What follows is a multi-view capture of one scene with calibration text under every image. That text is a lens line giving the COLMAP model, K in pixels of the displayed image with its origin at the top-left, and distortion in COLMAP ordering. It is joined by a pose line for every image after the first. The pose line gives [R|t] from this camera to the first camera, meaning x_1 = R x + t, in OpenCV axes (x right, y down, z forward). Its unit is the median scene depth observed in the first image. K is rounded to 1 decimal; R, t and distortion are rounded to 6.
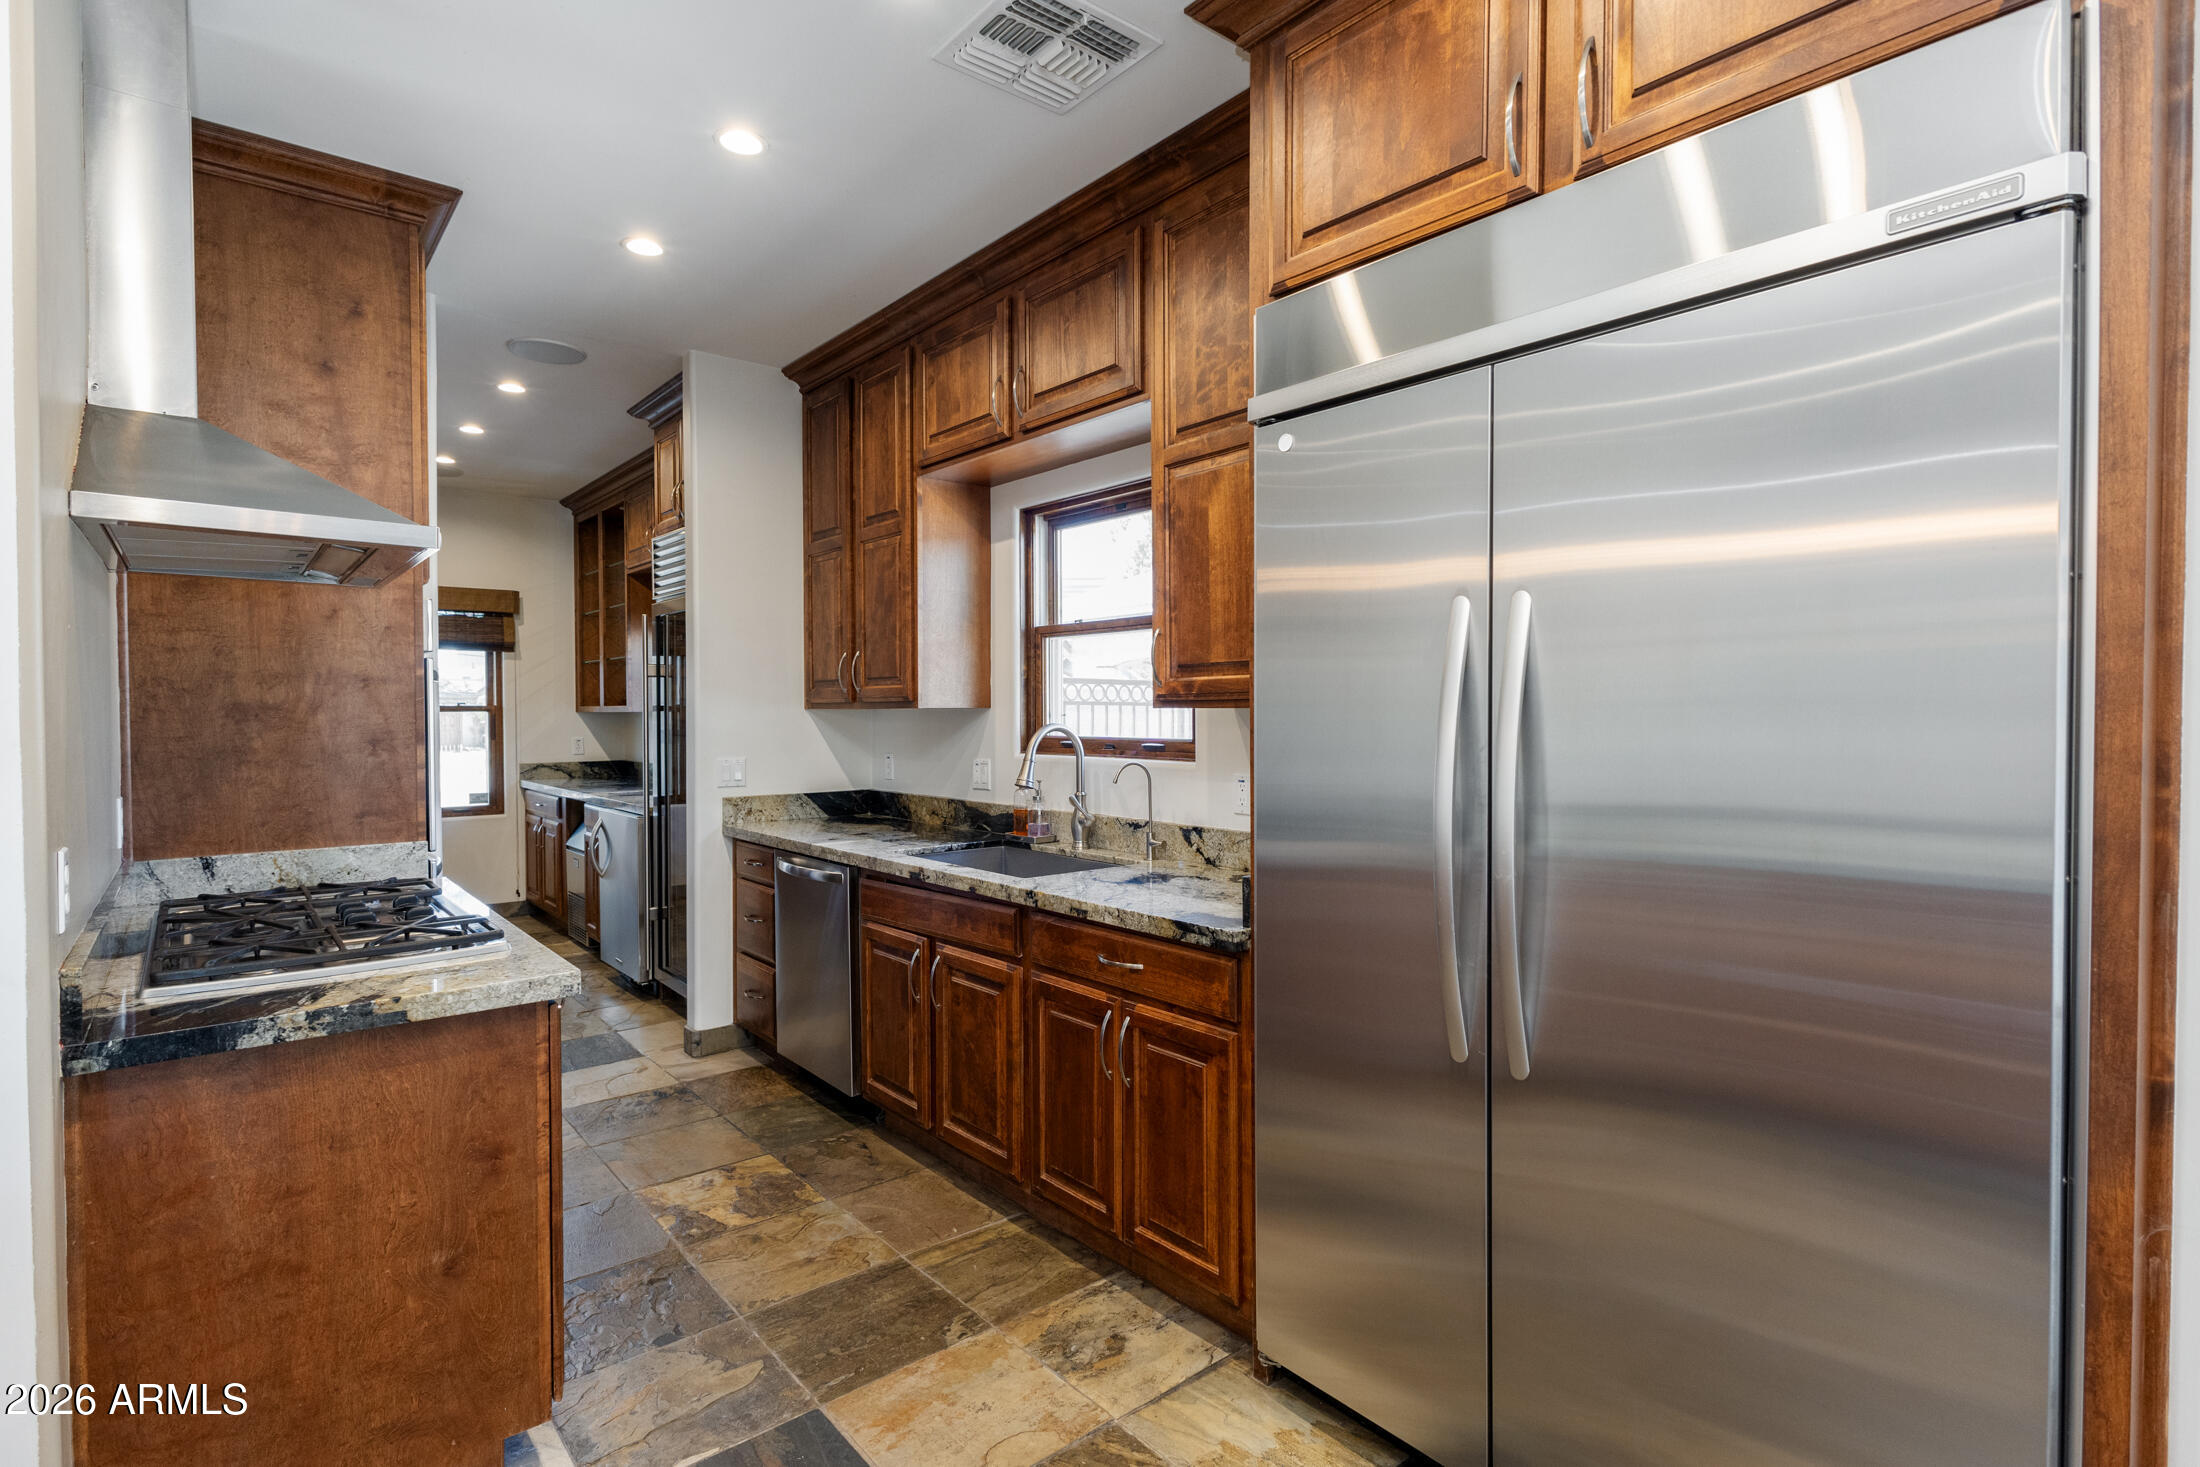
lens RADIAL K [[1073.1, 0, 1099.7], [0, 1073.1, 727.9], [0, 0, 1]] dist [0.003798, -0.000317]
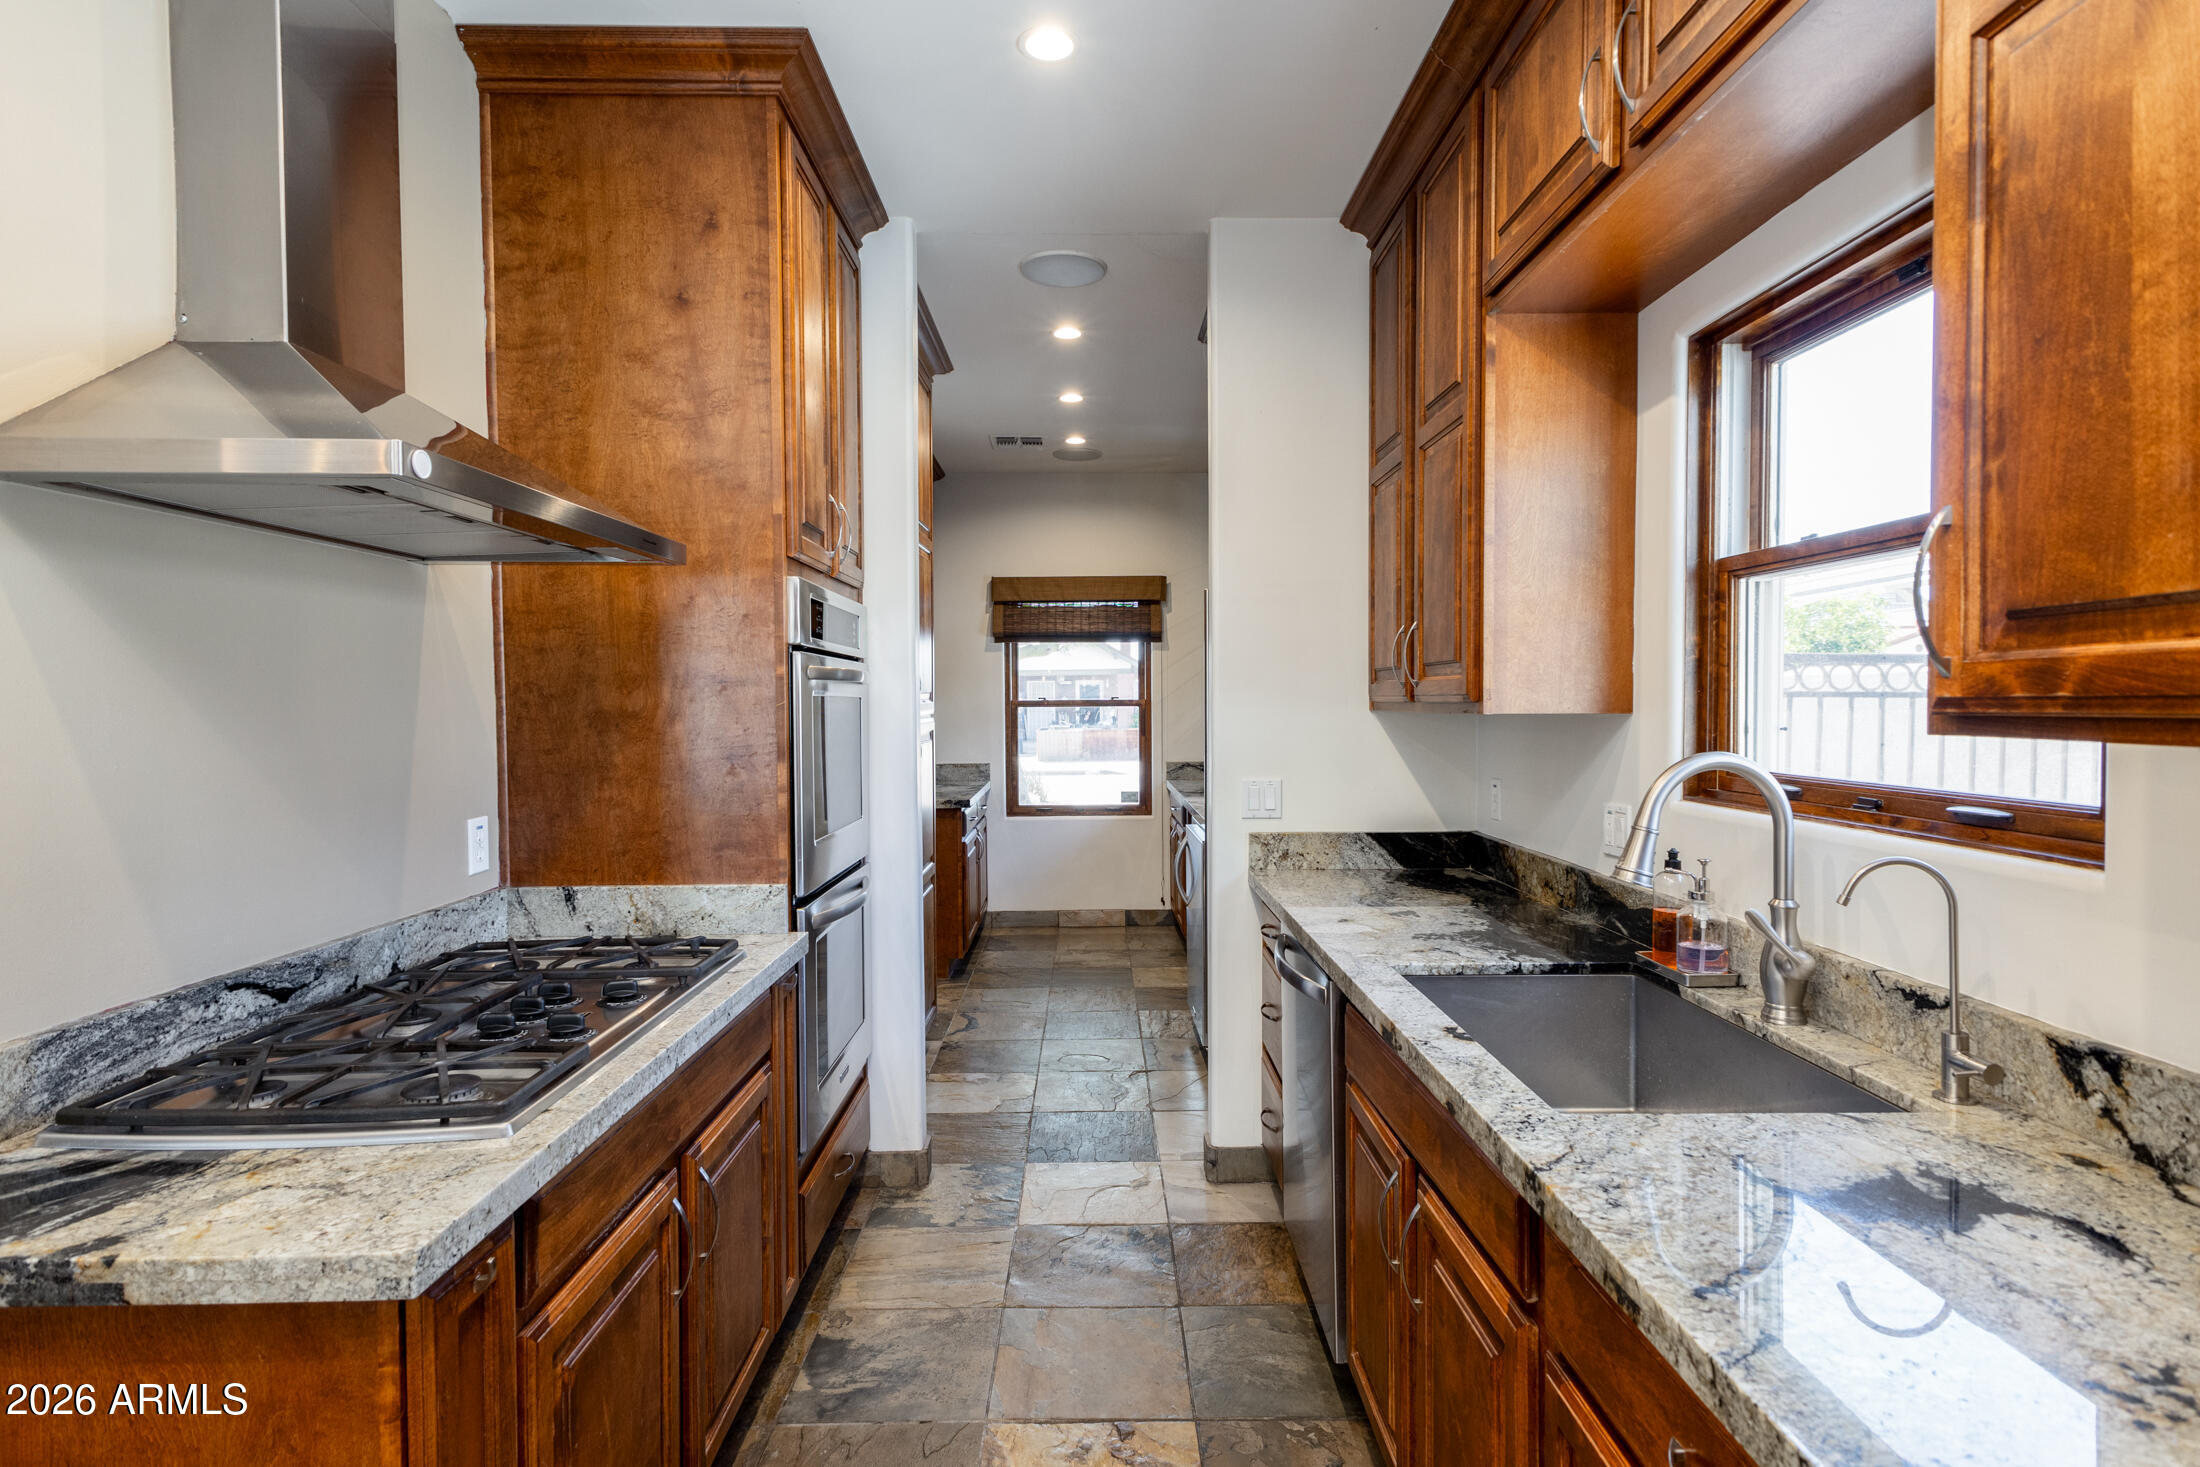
lens RADIAL K [[1128.1, 0, 1100.7], [0, 1128.1, 727.1], [0, 0, 1]] dist [0.016313, 0.000757]
pose [[0.776216, 0.014300, -0.630304, 0.073783], [-0.007524, 0.999882, 0.013420, -0.023368], [0.630422, -0.005674, 0.776232, 0.509229]]
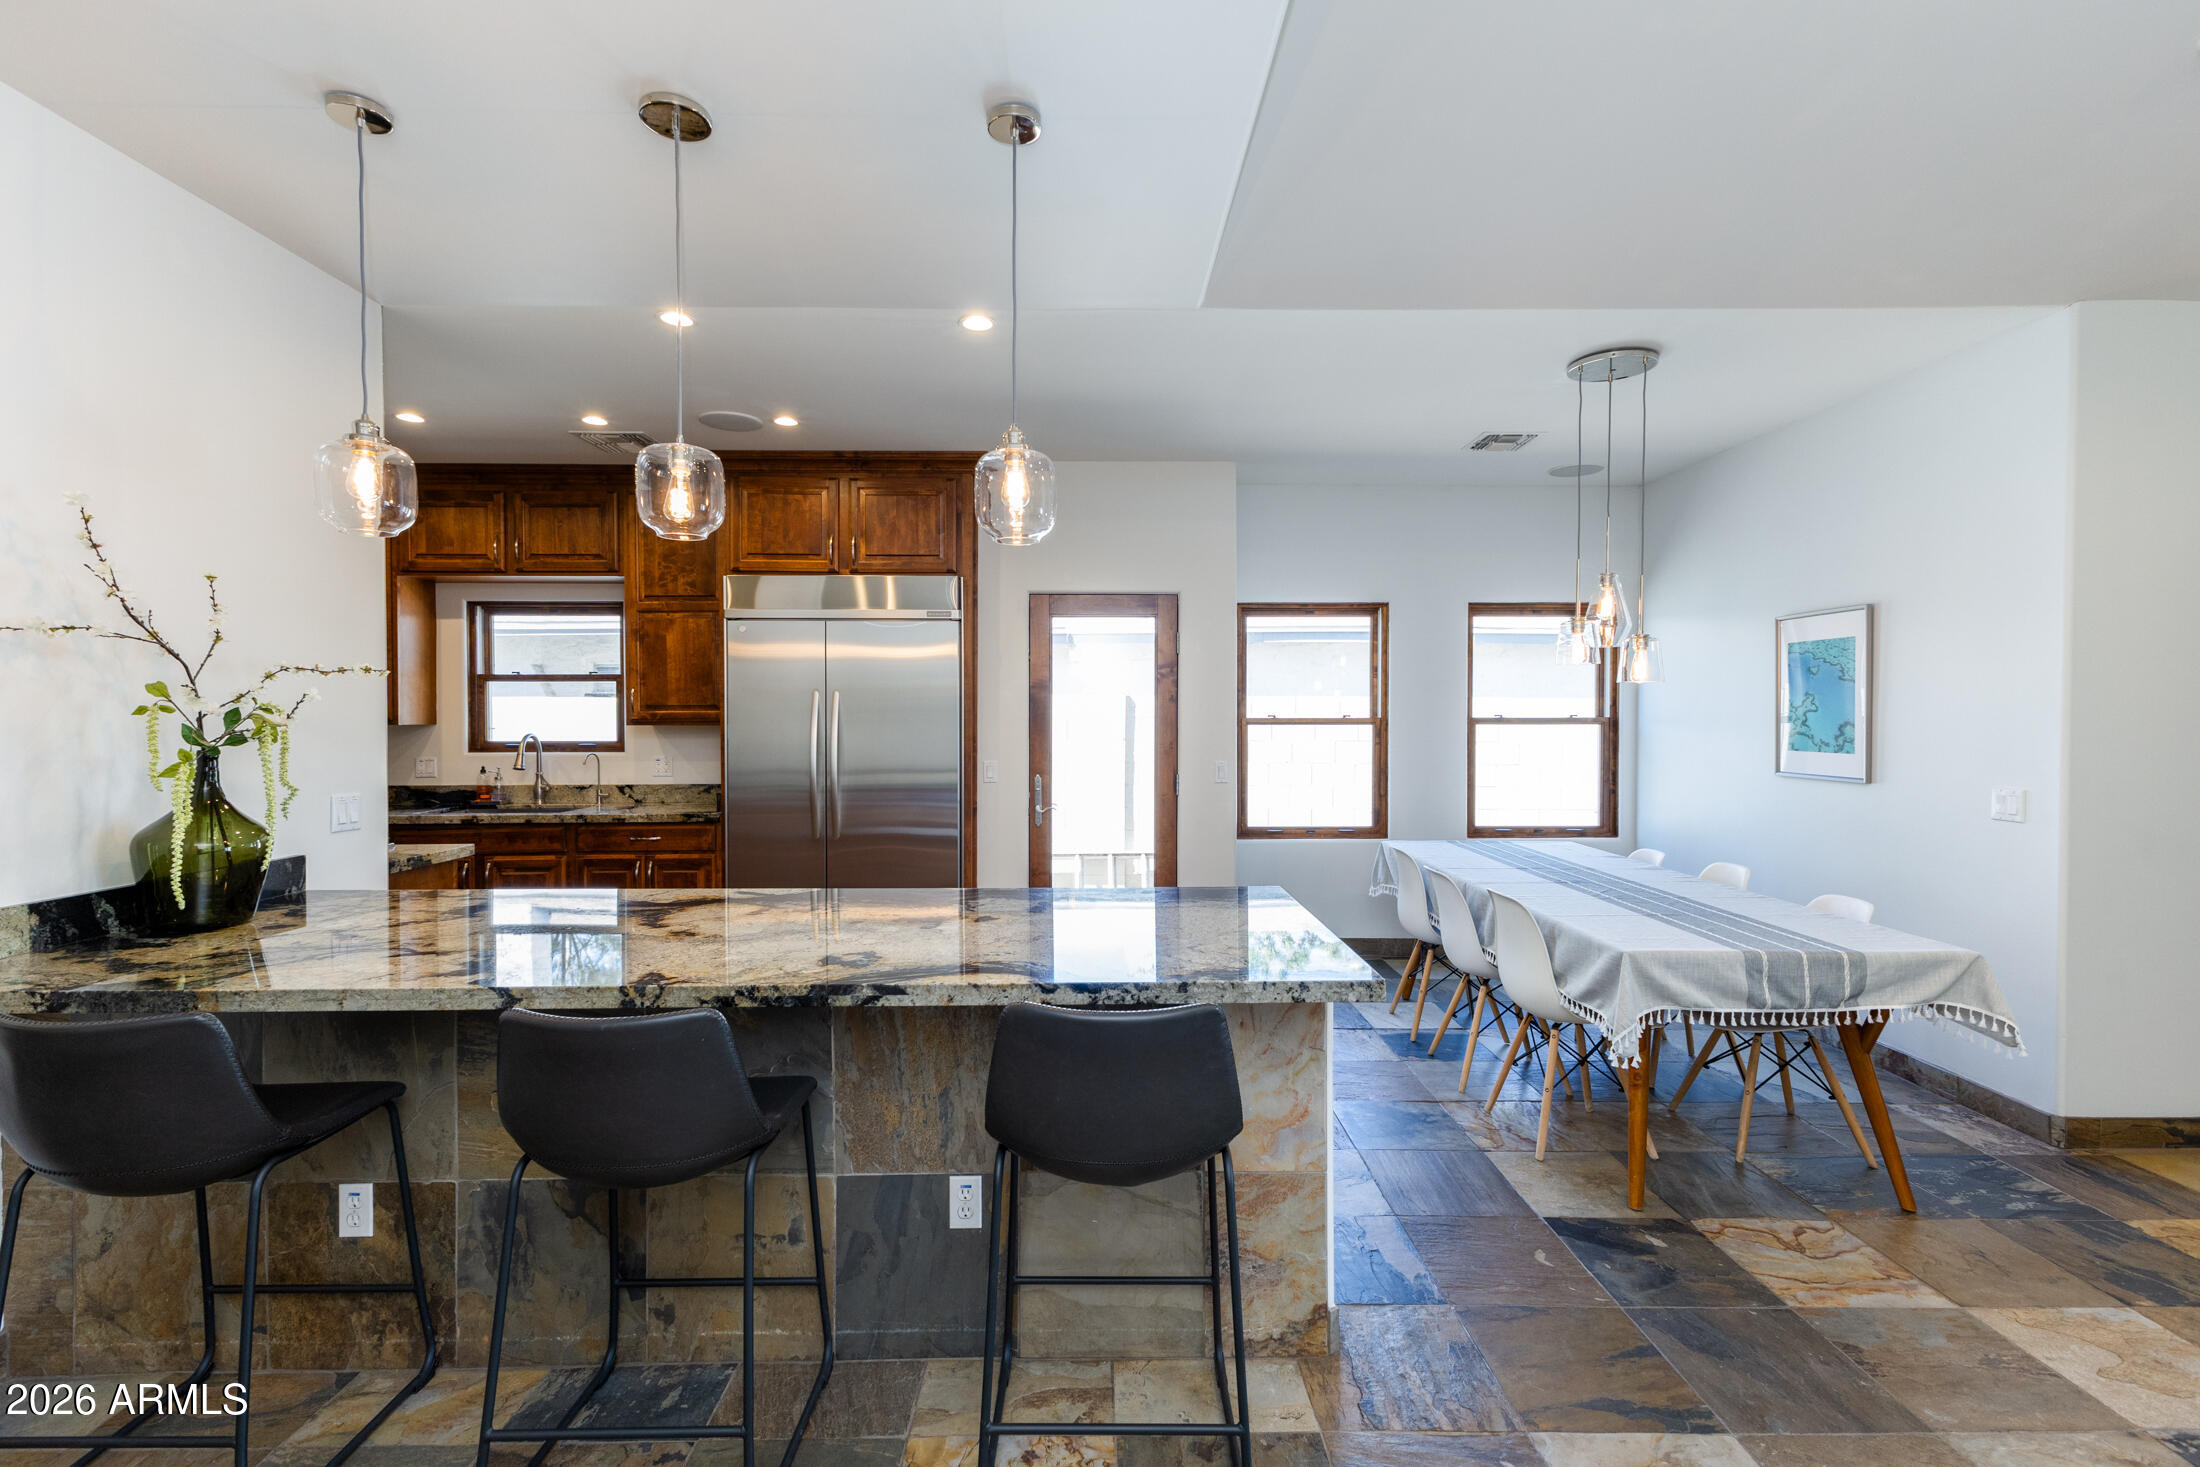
lens RADIAL K [[952.1, 0, 1090.3], [0, 952.1, 720.6], [0, 0, 1]] dist [0.007853, -0.002270]
pose [[0.624754, -0.001861, 0.780819, -0.808870], [0.012832, 0.999887, -0.007884, -0.001633], [-0.780716, 0.014945, 0.624707, -0.830139]]
